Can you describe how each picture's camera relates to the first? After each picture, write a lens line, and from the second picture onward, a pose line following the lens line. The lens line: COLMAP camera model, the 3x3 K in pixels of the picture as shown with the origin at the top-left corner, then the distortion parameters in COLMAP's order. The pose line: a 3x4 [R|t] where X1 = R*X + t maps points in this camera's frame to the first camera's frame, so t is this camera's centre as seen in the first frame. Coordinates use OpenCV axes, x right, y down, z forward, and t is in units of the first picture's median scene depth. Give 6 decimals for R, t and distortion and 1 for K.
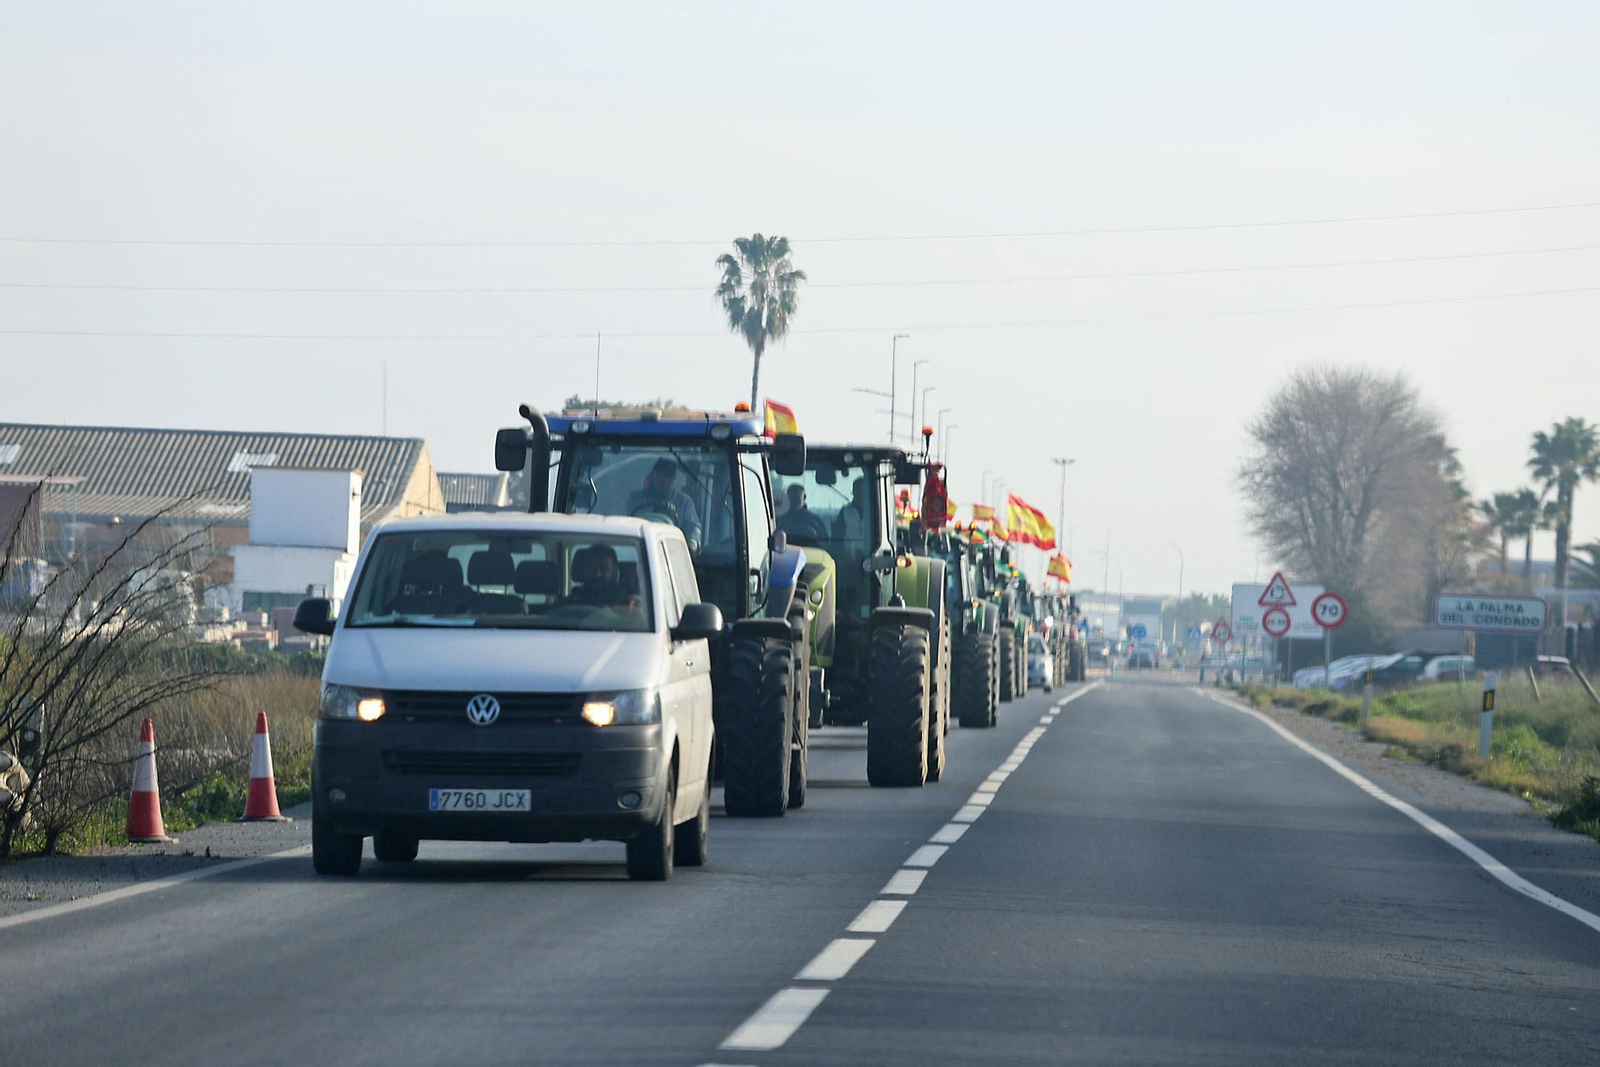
lens RADIAL K [[5782.6, 0, 800.0], [0, 5782.6, 533.5], [0, 0, 1]] dist [0.414021, 1.209036]
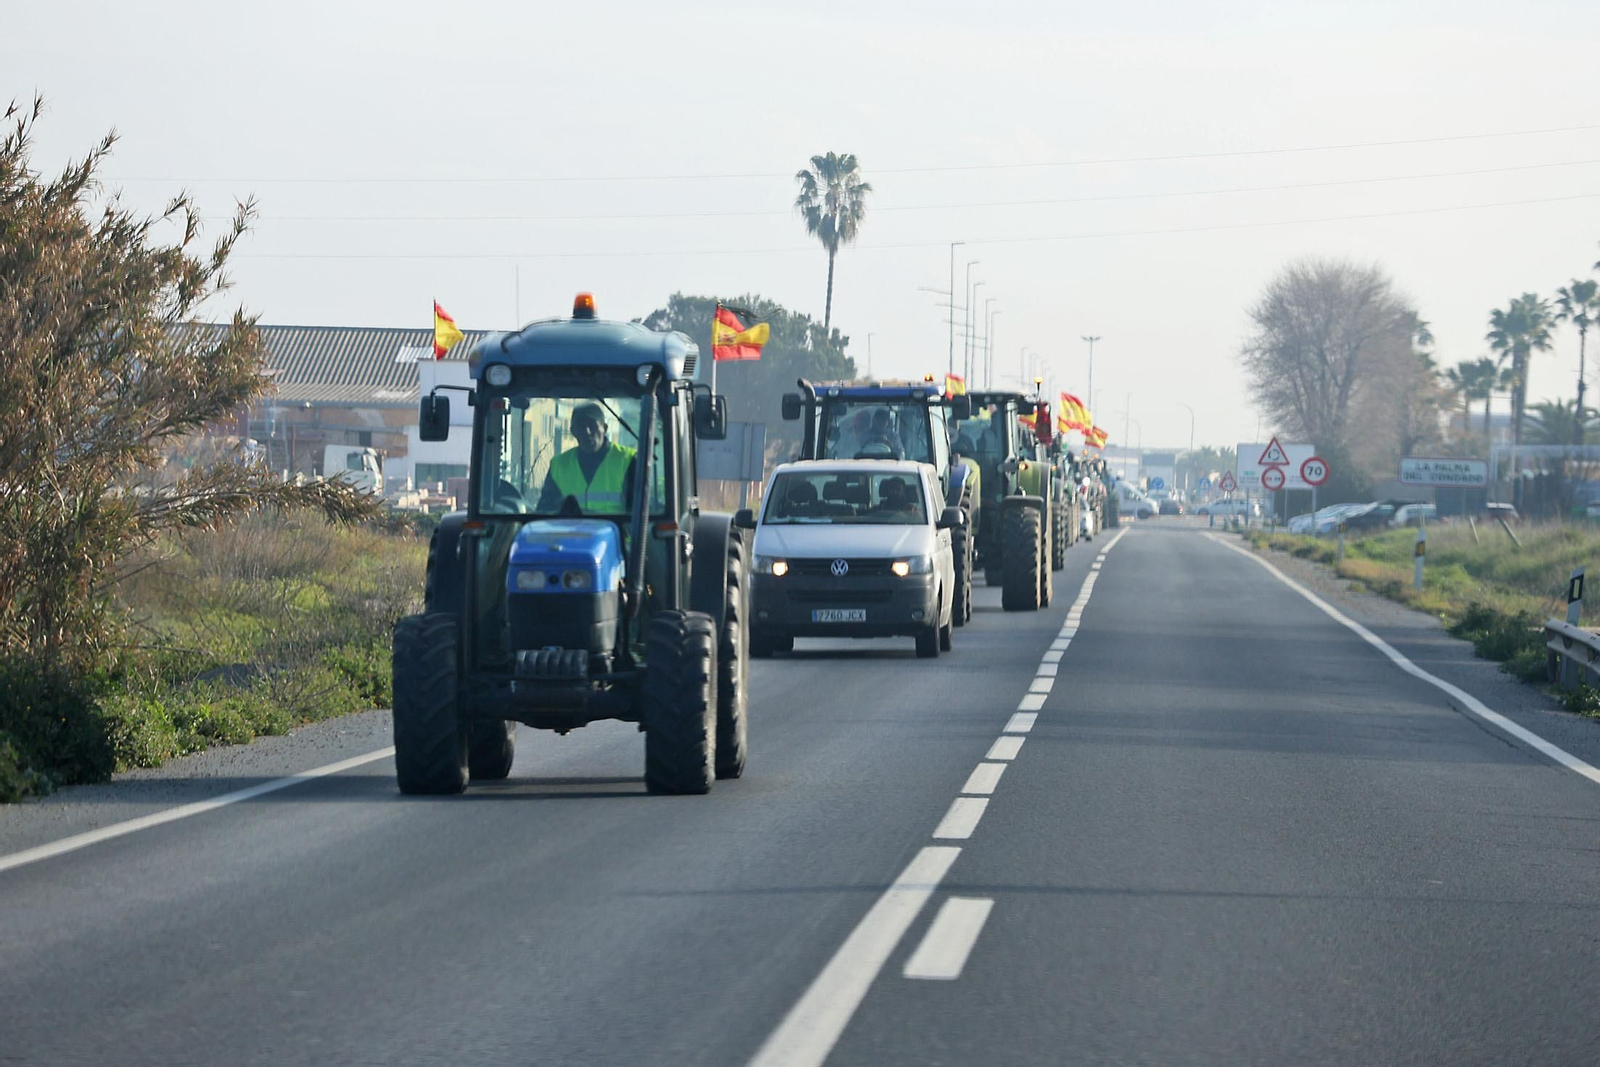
lens RADIAL K [[5573.2, 0, 503.4], [0, 5573.2, 533.3], [0, 0, 1]] dist [-0.186361, 4.143571]
pose [[0.998293, -0.012931, -0.056958, -0.010521], [0.014493, 0.999528, 0.027089, -0.005989], [0.056581, -0.027868, 0.998009, -0.143414]]
